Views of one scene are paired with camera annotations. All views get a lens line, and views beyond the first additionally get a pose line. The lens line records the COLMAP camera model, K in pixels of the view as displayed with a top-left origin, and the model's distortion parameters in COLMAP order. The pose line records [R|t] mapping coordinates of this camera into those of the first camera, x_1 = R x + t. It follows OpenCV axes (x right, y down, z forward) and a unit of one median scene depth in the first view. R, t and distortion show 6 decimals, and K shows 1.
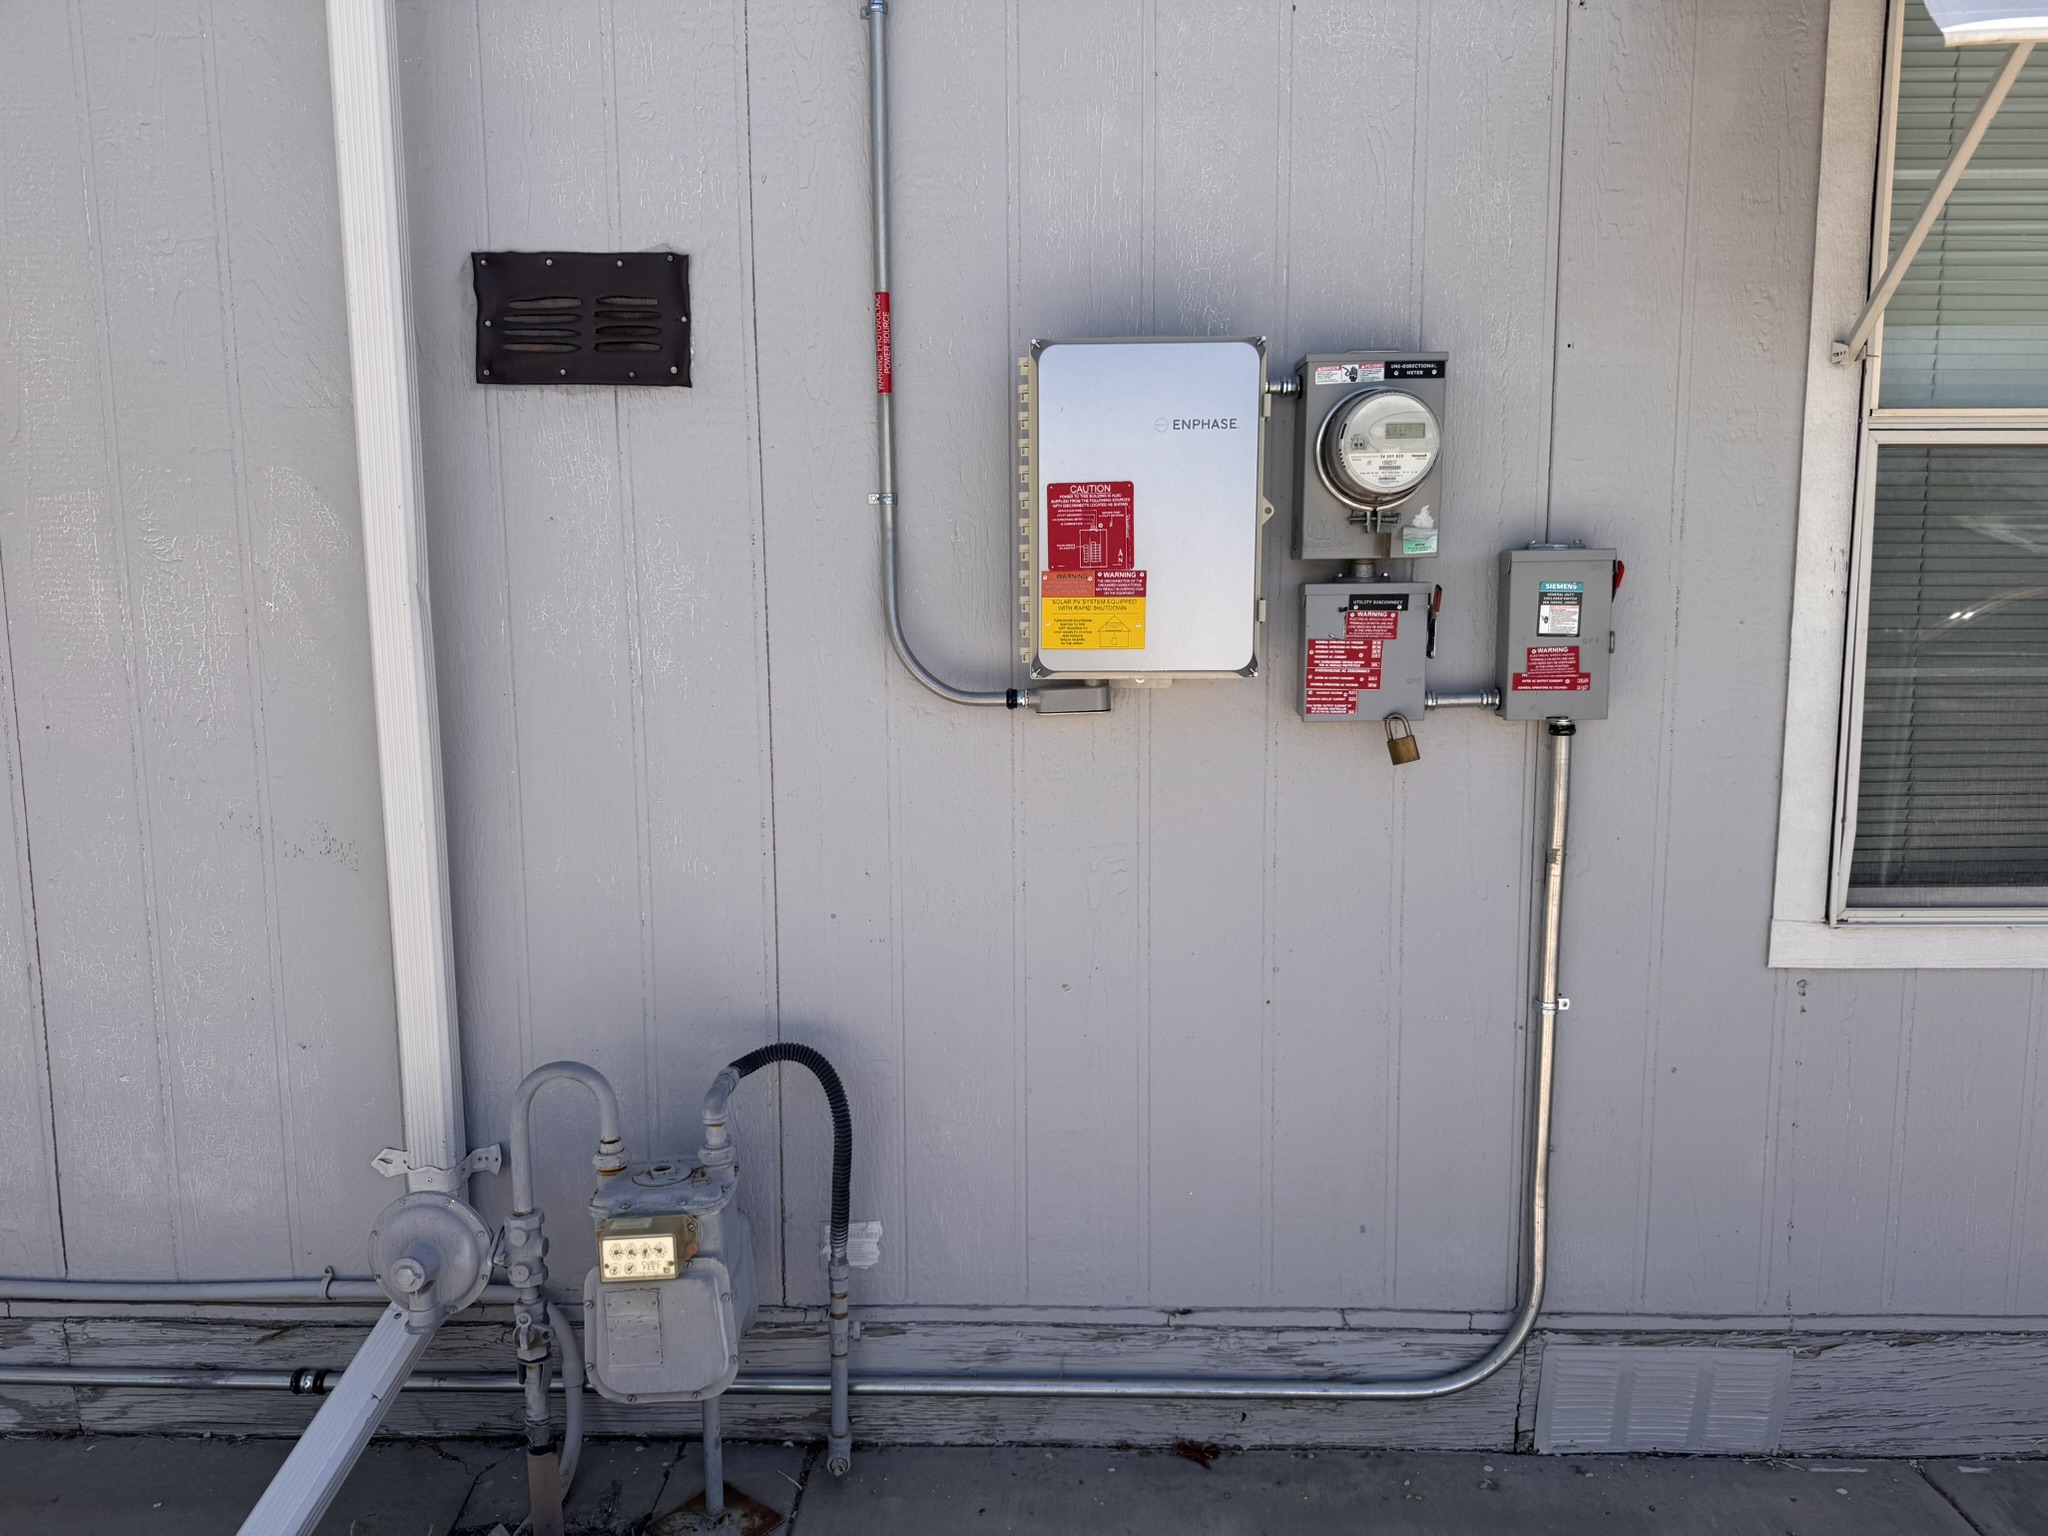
lens RADIAL K [[1452.0, 0, 1018.0], [0, 1452.0, 773.1], [0, 0, 1]] dist [0.067487, -0.067881]
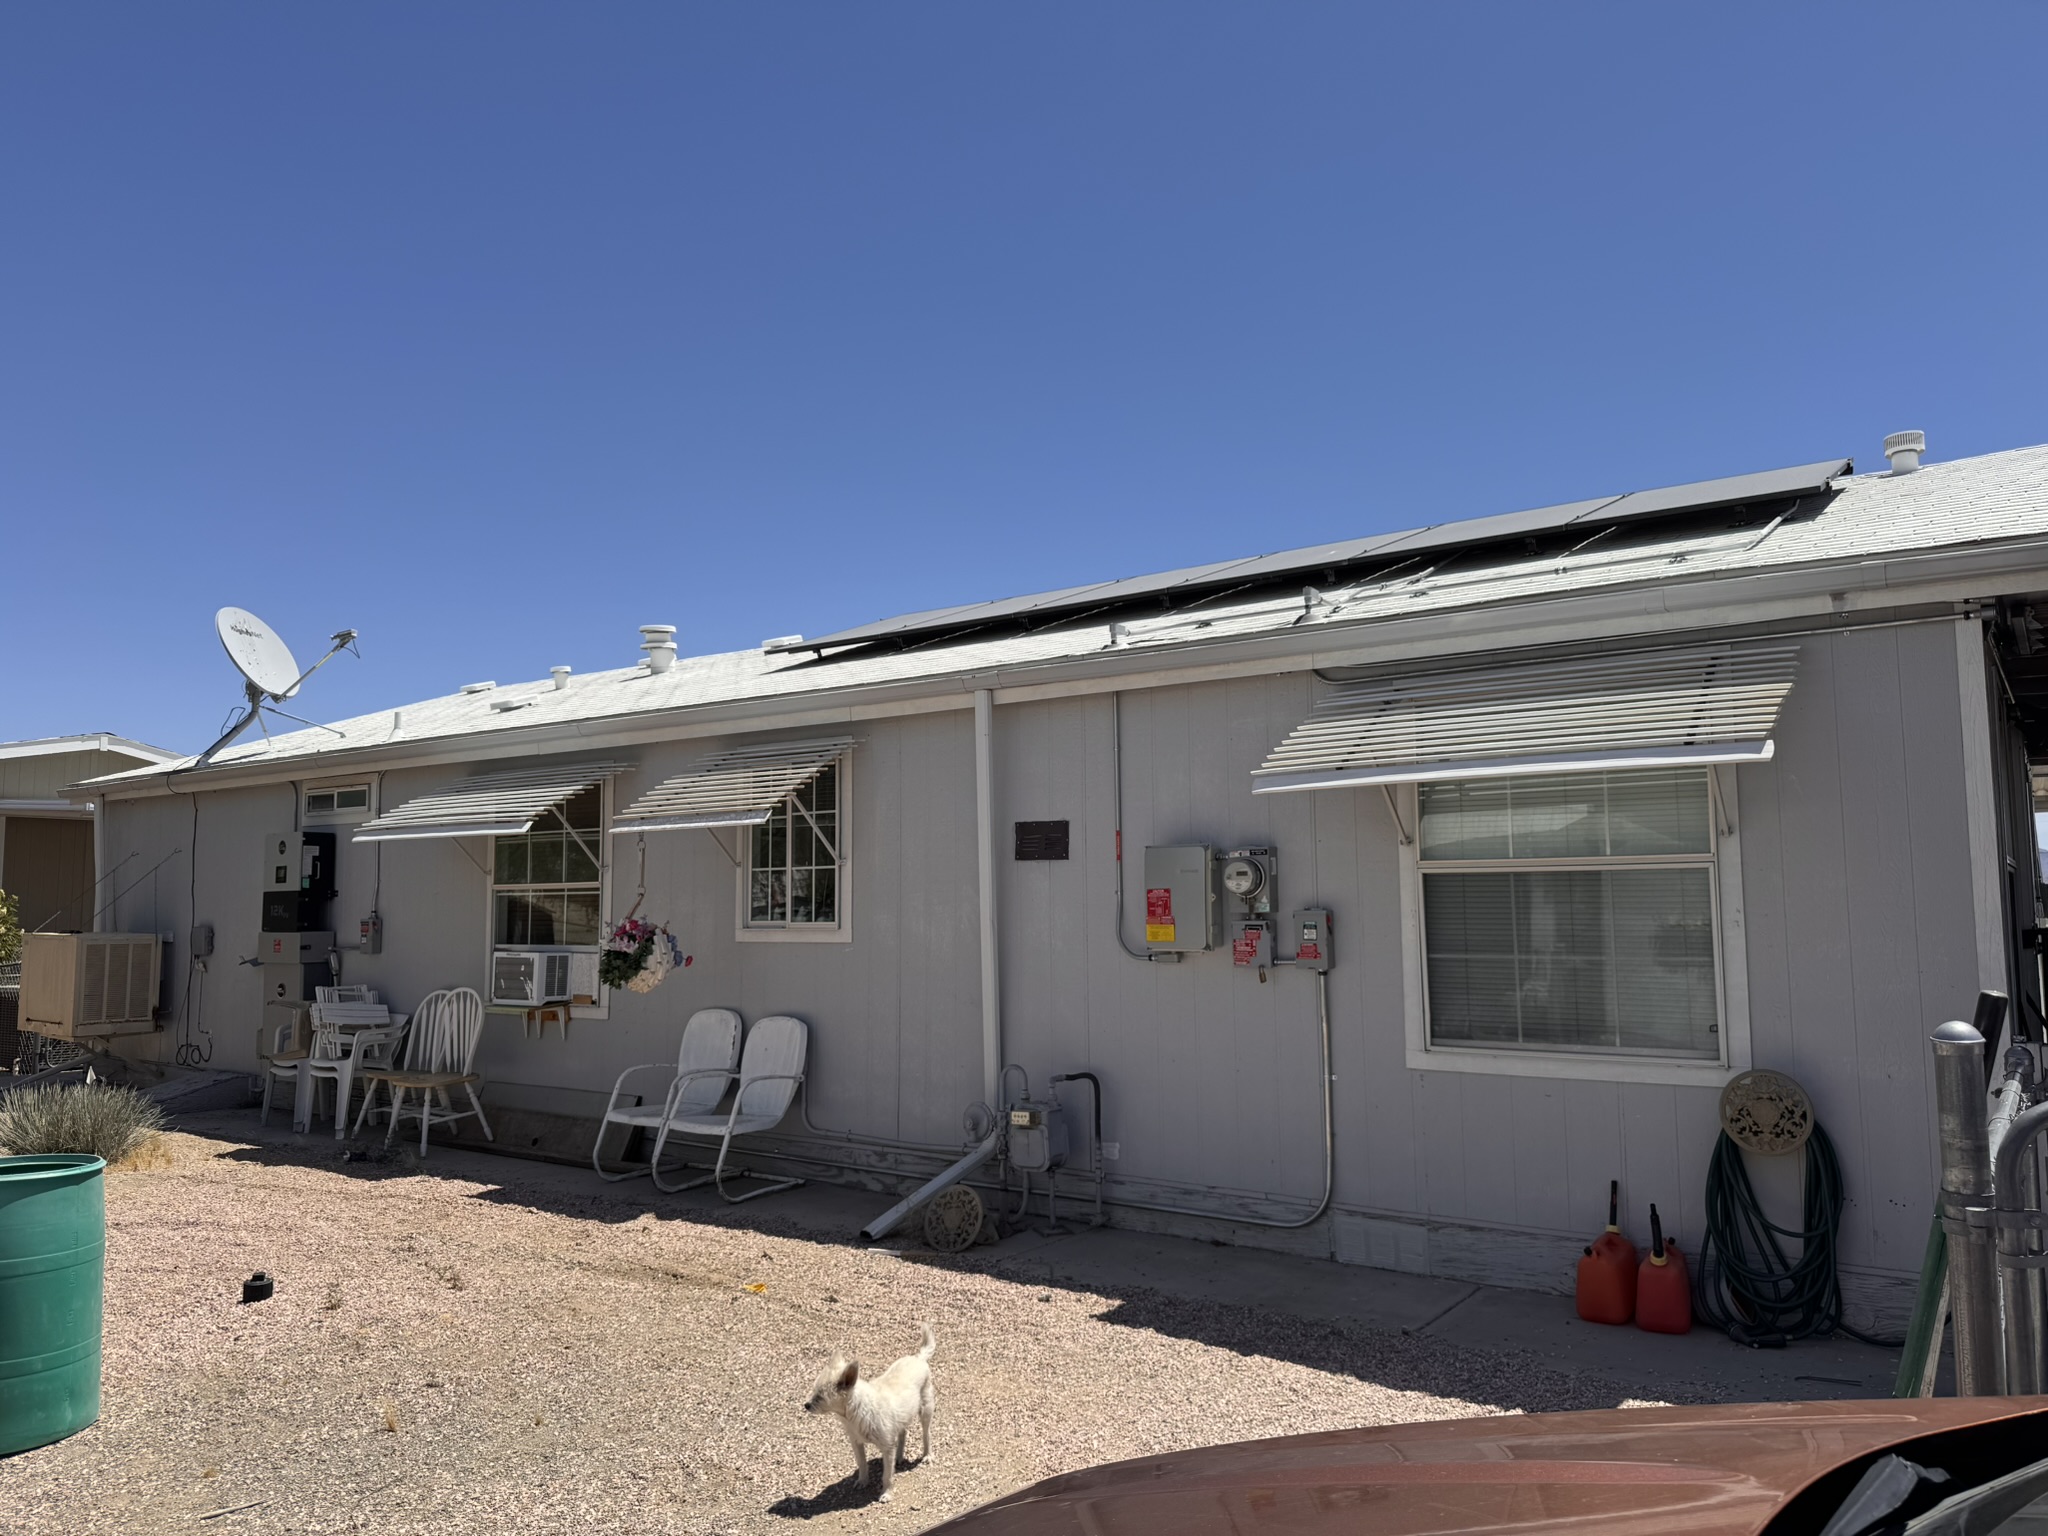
lens RADIAL K [[1452.0, 0, 1026.1], [0, 1452.0, 771.7], [0, 0, 1]] dist [0.067487, -0.067881]
pose [[0.831040, -0.048303, -0.554111, 1.441312], [-0.080214, 0.975400, -0.205330, 0.209070], [0.550398, 0.215085, 0.806722, -1.636965]]
